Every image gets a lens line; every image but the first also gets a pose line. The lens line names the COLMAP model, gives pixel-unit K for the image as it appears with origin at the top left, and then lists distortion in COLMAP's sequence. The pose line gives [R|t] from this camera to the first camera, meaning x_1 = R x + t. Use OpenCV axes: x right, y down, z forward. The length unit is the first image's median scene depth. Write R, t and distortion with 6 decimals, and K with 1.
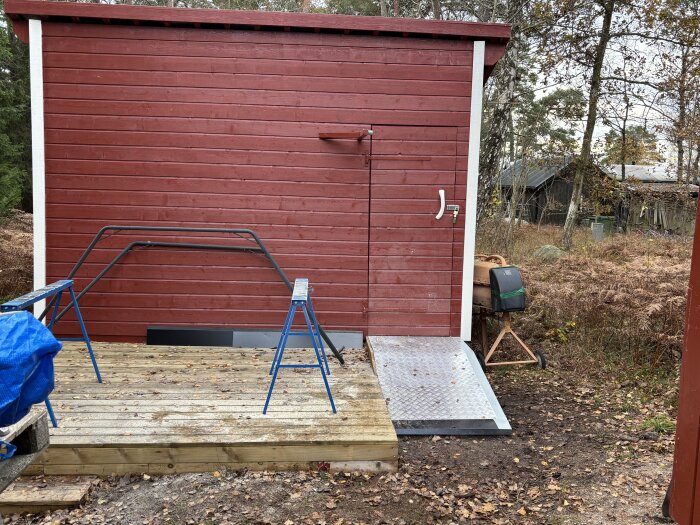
lens RADIAL K [[664.2, 0, 350.0], [0, 664.2, 262.5], [0, 0, 1]] dist [0.098947, -0.259741]
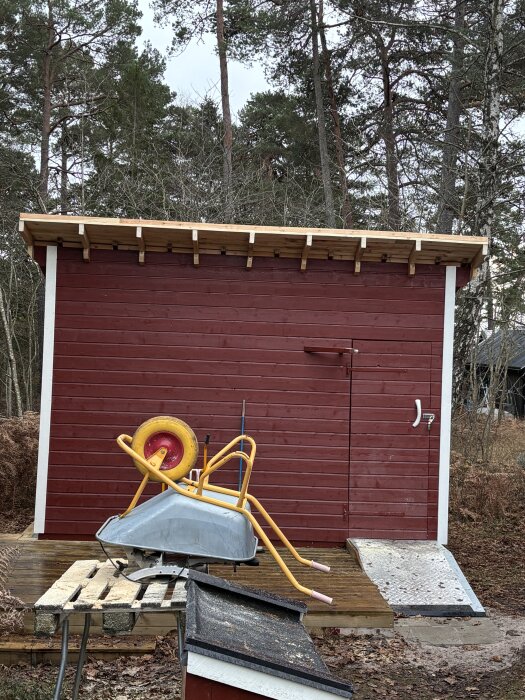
lens RADIAL K [[974.3, 0, 262.5], [0, 974.3, 350.0], [0, 0, 1]] dist [0.187749, -0.842846]
pose [[0.999942, 0.009179, 0.005678, -0.122102], [-0.008464, 0.993291, -0.115335, -0.004530], [-0.006699, 0.115281, 0.993310, -0.572437]]
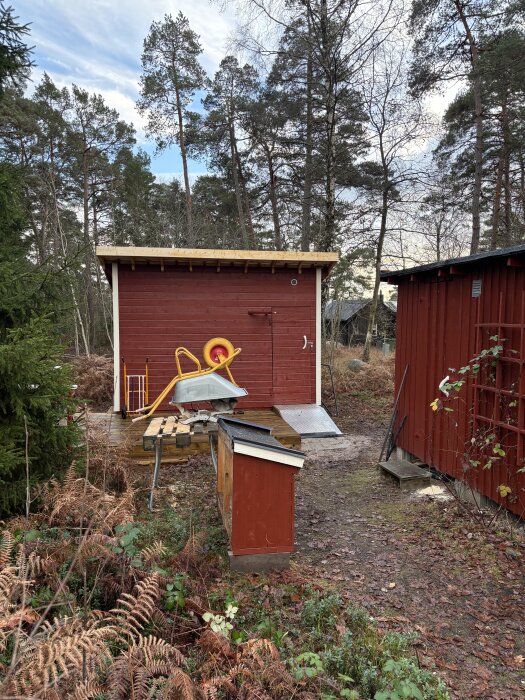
lens RADIAL K [[525.8, 0, 262.5], [0, 525.8, 350.0], [0, 0, 1]] dist [0.007215, -0.002554]
pose [[0.993260, -0.033313, 0.111021, -0.190456], [0.038812, 0.998105, -0.047743, 0.013453], [-0.109220, 0.051730, 0.992671, -0.677150]]
